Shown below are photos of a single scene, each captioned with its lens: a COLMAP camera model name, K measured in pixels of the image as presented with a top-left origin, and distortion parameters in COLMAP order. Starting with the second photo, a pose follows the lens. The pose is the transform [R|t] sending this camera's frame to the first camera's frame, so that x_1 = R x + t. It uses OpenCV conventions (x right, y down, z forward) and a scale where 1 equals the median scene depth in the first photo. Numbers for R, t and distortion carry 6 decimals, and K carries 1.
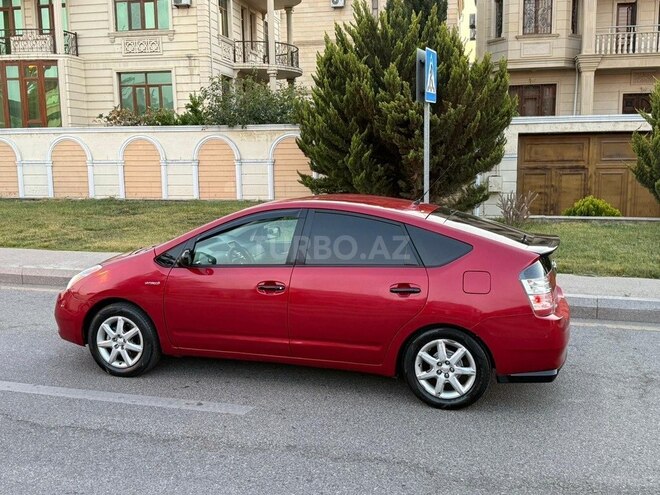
lens RADIAL K [[696.6, 0, 334.0], [0, 696.6, 246.7], [0, 0, 1]] dist [0.011315, 0.000000]
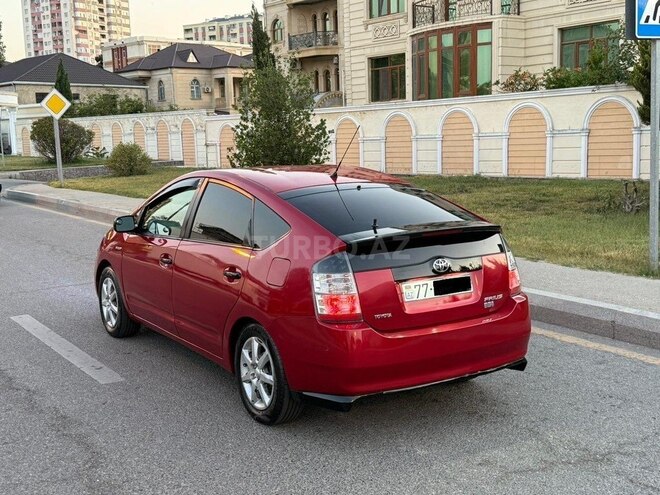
lens RADIAL K [[813.2, 0, 325.6], [0, 813.2, 250.4], [0, 0, 1]] dist [0.080272, 0.000000]
pose [[0.757184, 0.072013, -0.649221, 0.205428], [-0.059396, 0.997377, 0.041358, -0.004715], [0.650496, 0.007246, 0.759475, 0.072456]]
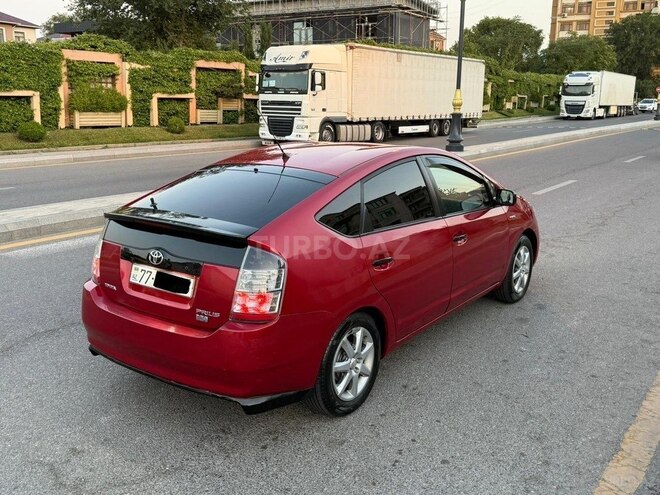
lens RADIAL K [[642.5, 0, 328.1], [0, 642.5, 245.0], [0, 0, 1]] dist [0.030456, 0.000000]
pose [[-0.333029, 0.203244, -0.920752, 0.225008], [-0.122889, 0.958809, 0.256093, -0.045507], [0.934874, 0.198437, -0.294334, 0.355083]]
